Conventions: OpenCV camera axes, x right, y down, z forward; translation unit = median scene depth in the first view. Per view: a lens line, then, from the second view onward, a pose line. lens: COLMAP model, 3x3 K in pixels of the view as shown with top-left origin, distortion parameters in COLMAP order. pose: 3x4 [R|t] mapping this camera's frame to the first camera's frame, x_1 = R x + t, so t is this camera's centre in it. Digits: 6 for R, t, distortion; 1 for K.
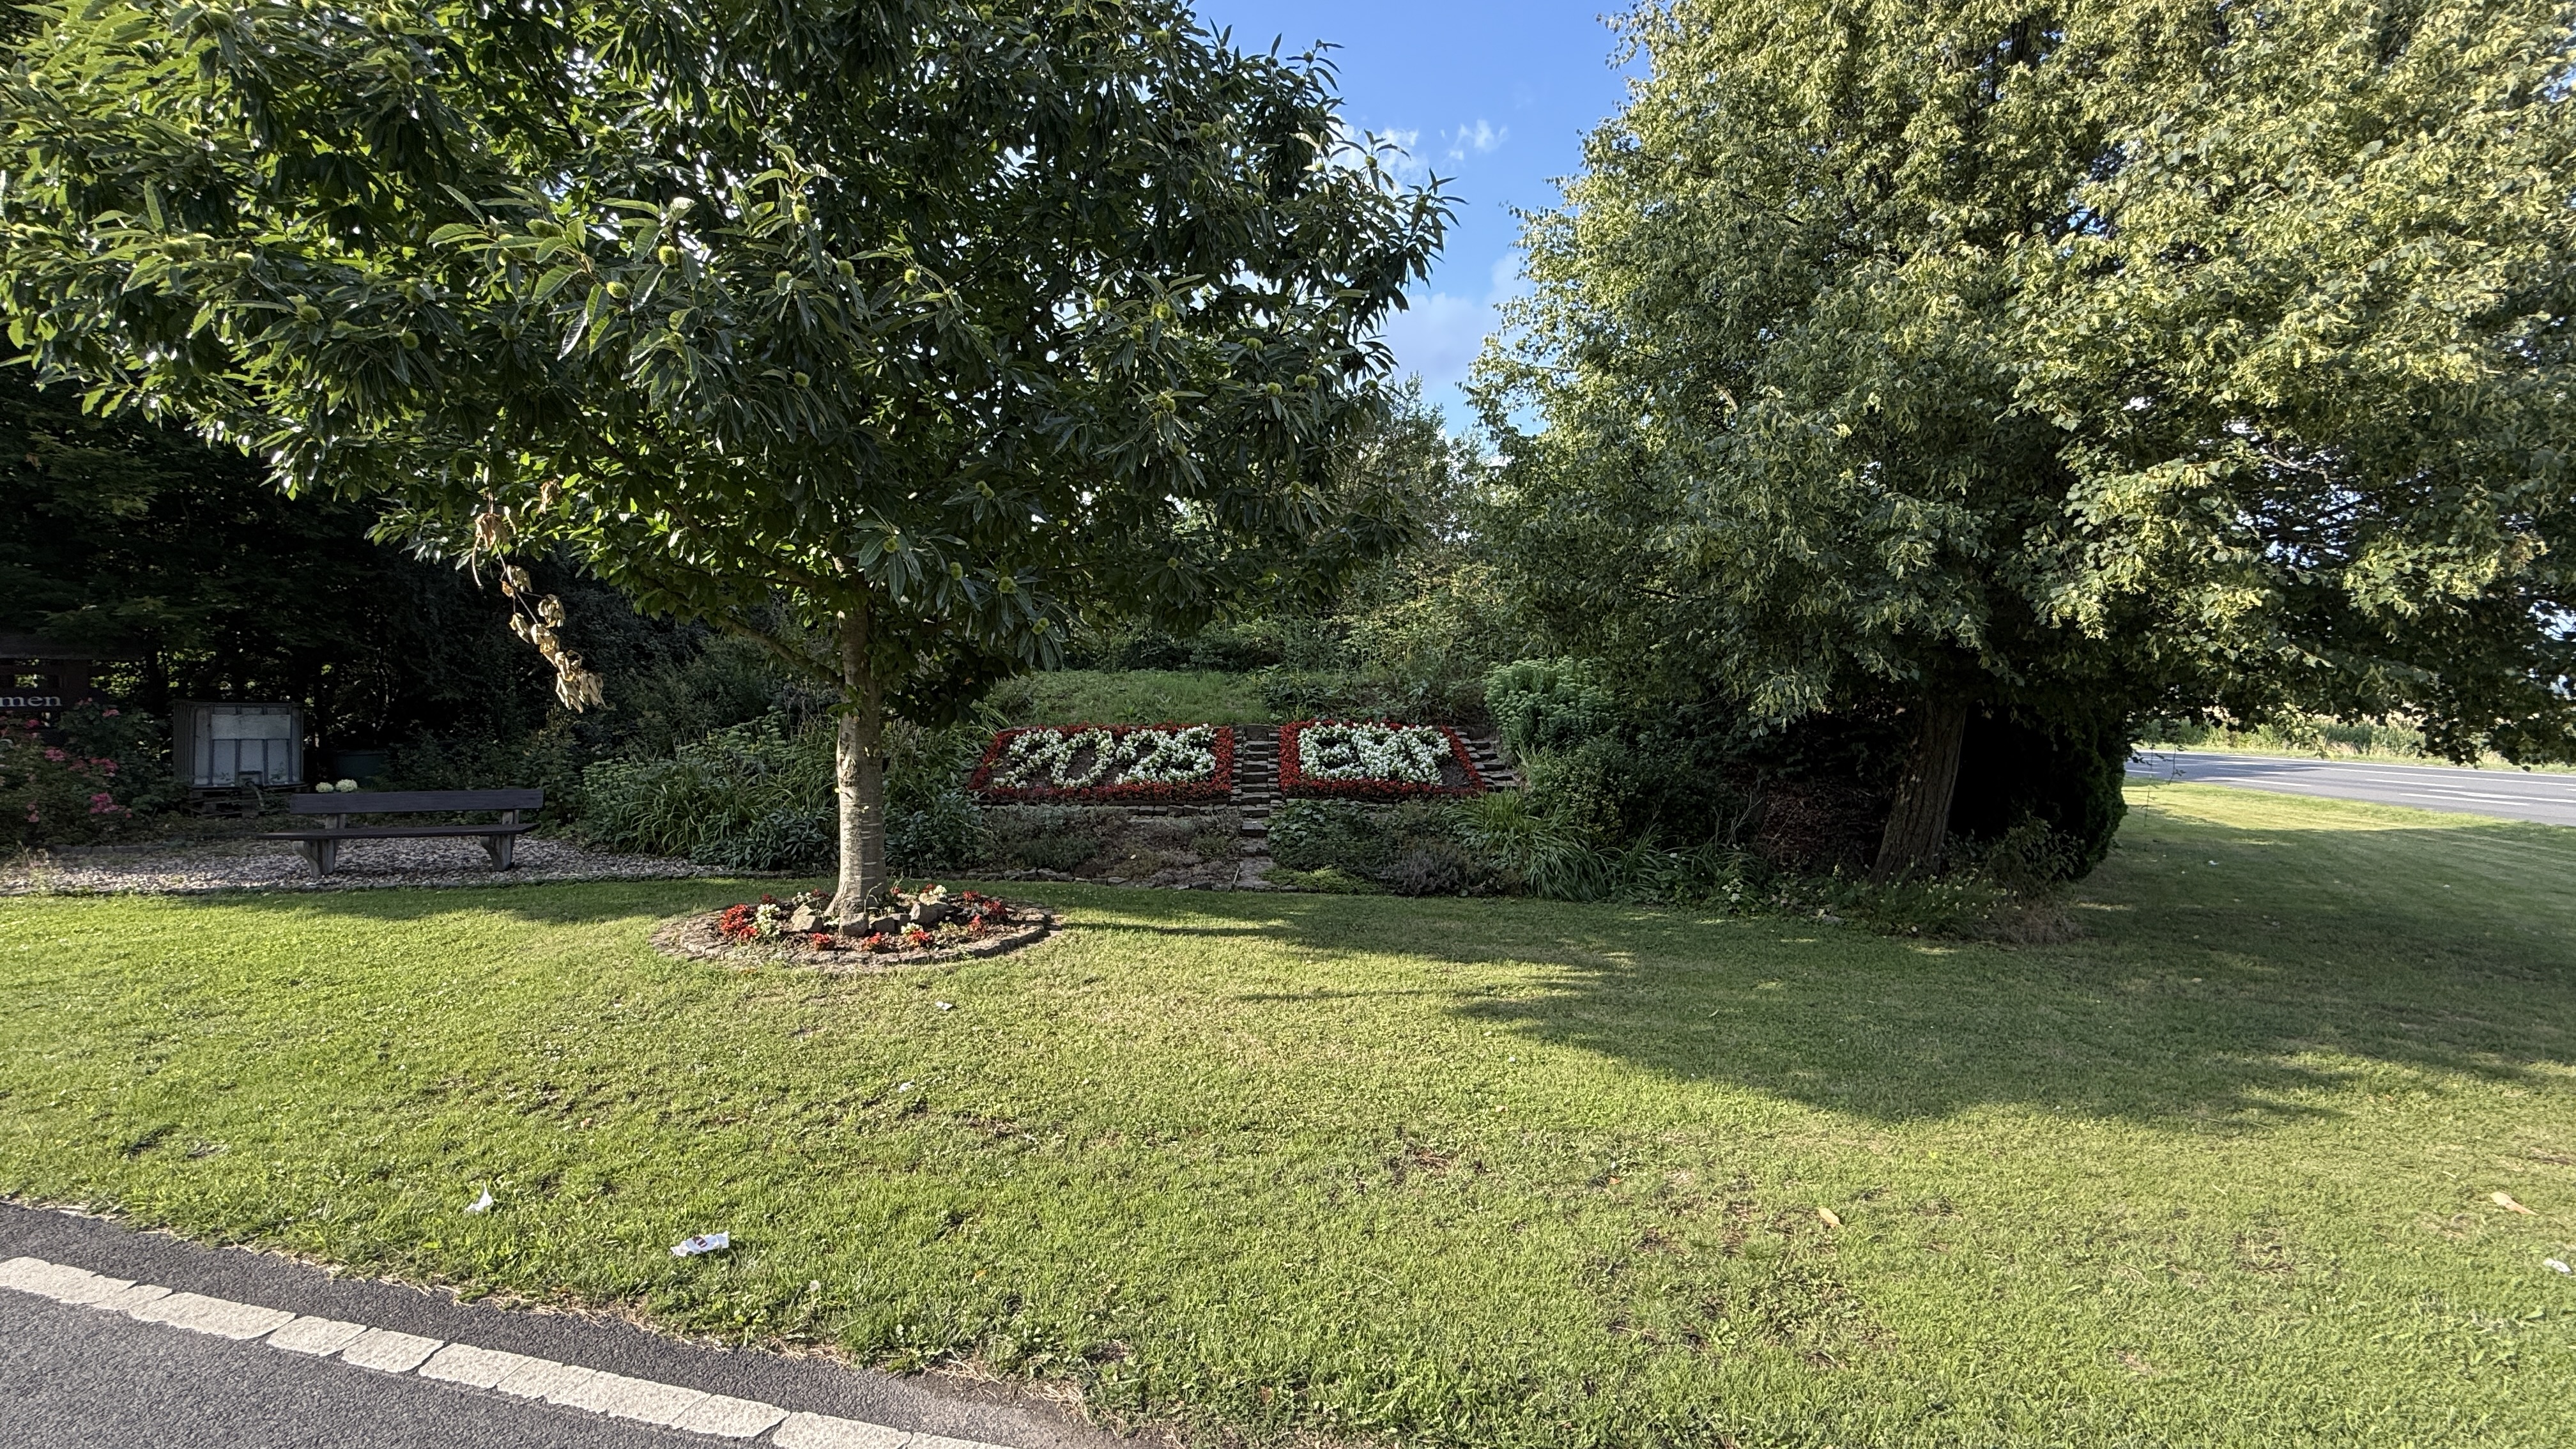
lens RADIAL K [[1027.2, 0, 1281.1], [0, 1027.2, 734.9], [0, 0, 1]] dist [0.000074, 0.000105]
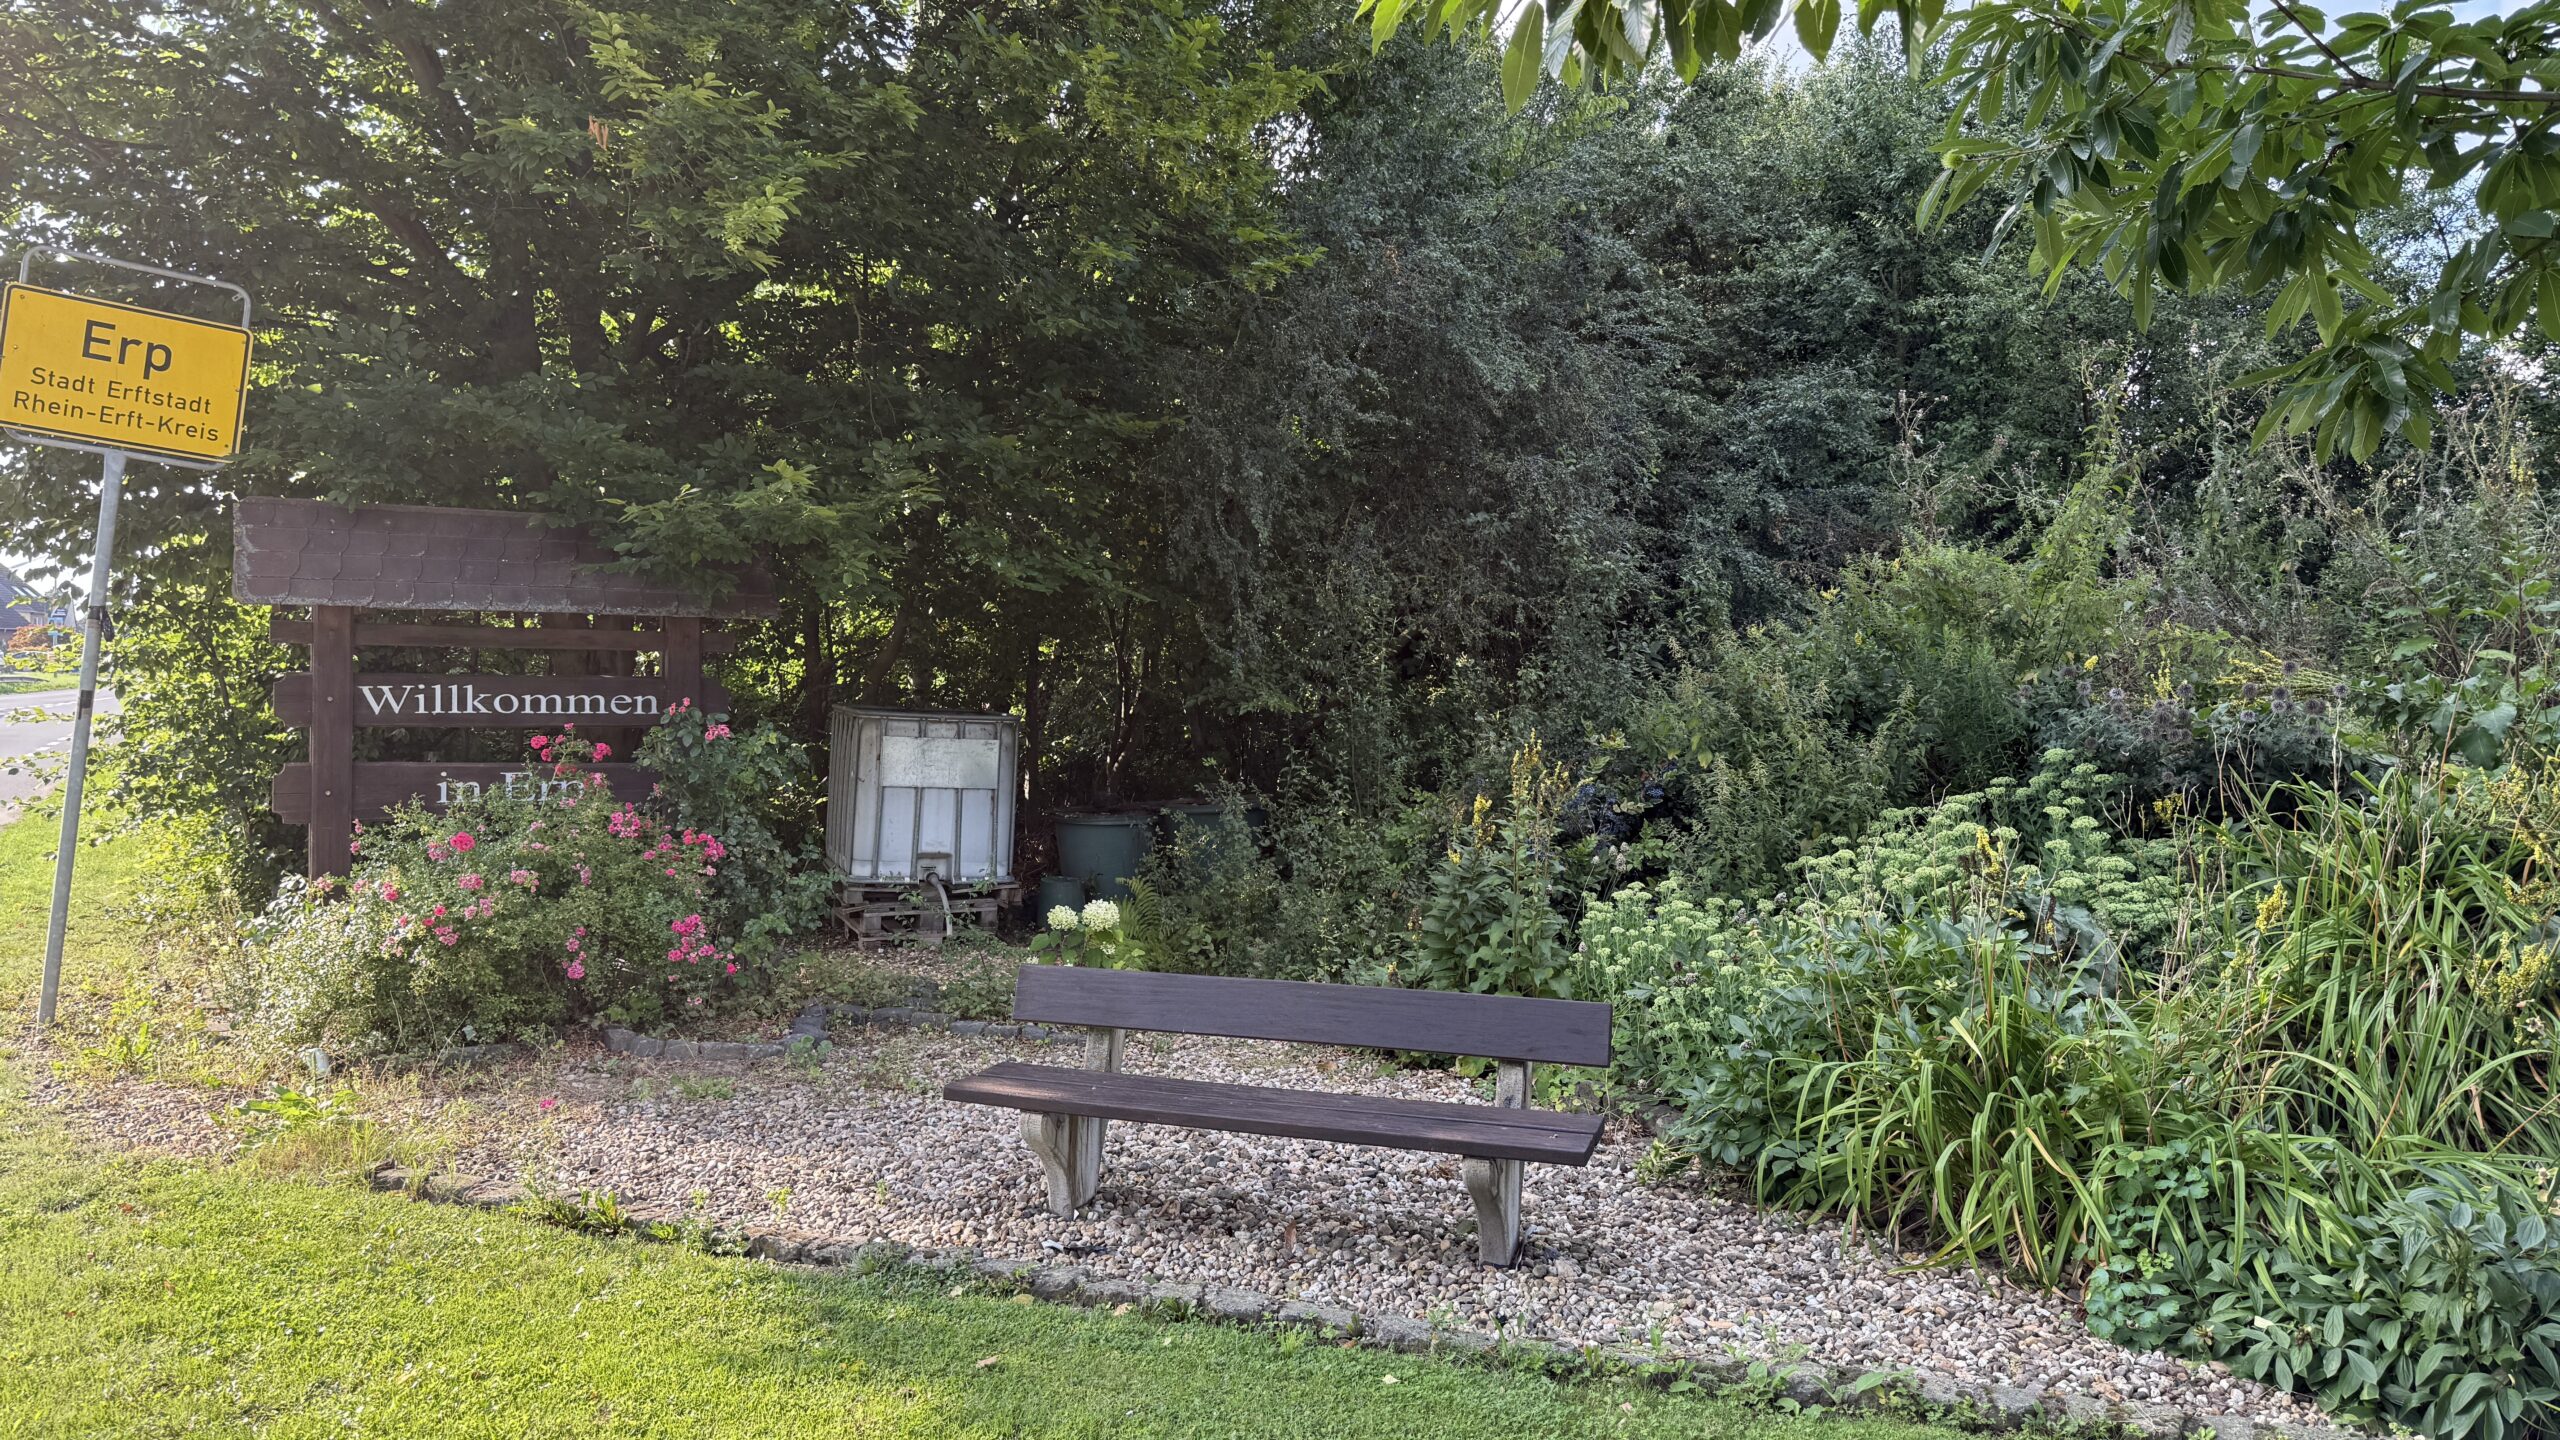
lens RADIAL K [[1782.5, 0, 1275.9], [0, 1782.5, 727.1], [0, 0, 1]] dist [0.096638, -0.128224]
pose [[0.827355, 0.022020, -0.561247, -0.405798], [-0.040364, 0.998979, -0.020308, -0.013889], [0.560227, 0.039456, 0.827399, 0.397415]]
